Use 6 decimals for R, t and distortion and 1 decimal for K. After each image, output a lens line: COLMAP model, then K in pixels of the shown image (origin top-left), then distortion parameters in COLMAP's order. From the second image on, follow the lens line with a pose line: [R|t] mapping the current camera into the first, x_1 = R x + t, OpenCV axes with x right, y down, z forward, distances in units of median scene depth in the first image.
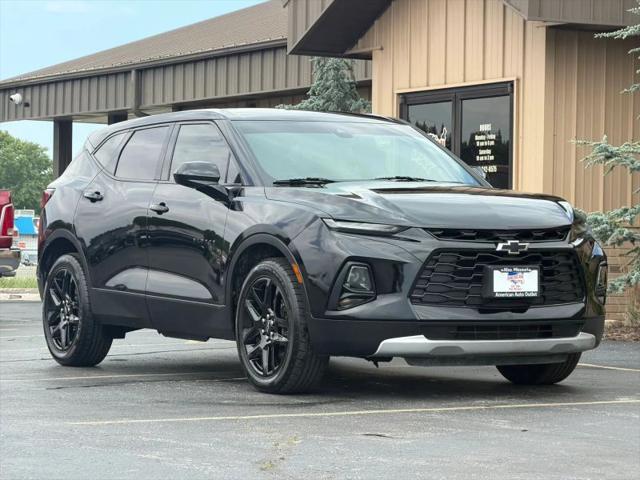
lens RADIAL K [[2083.8, 0, 328.5], [0, 2083.8, 240.3], [0, 0, 1]] dist [0.253436, -0.082295]
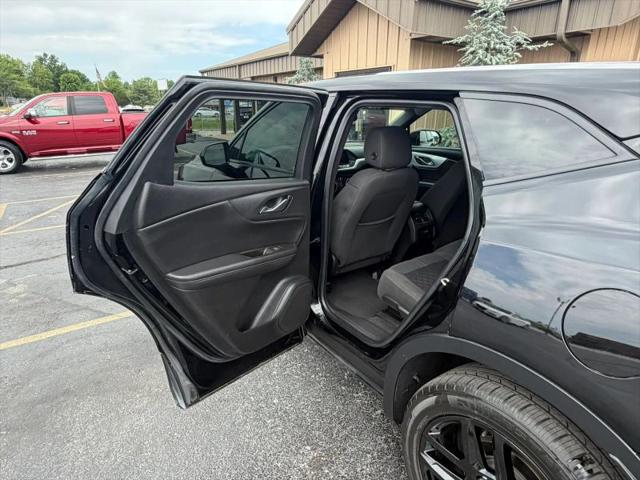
lens RADIAL K [[393.3, 0, 320.0], [0, 393.3, 240.0], [0, 0, 1]] dist [-0.000758, -0.000658]
pose [[0.997665, -0.027777, 0.062402, -0.033754], [0.006117, 0.946243, 0.323400, -0.057301], [-0.068030, -0.322263, 0.944203, 0.860872]]
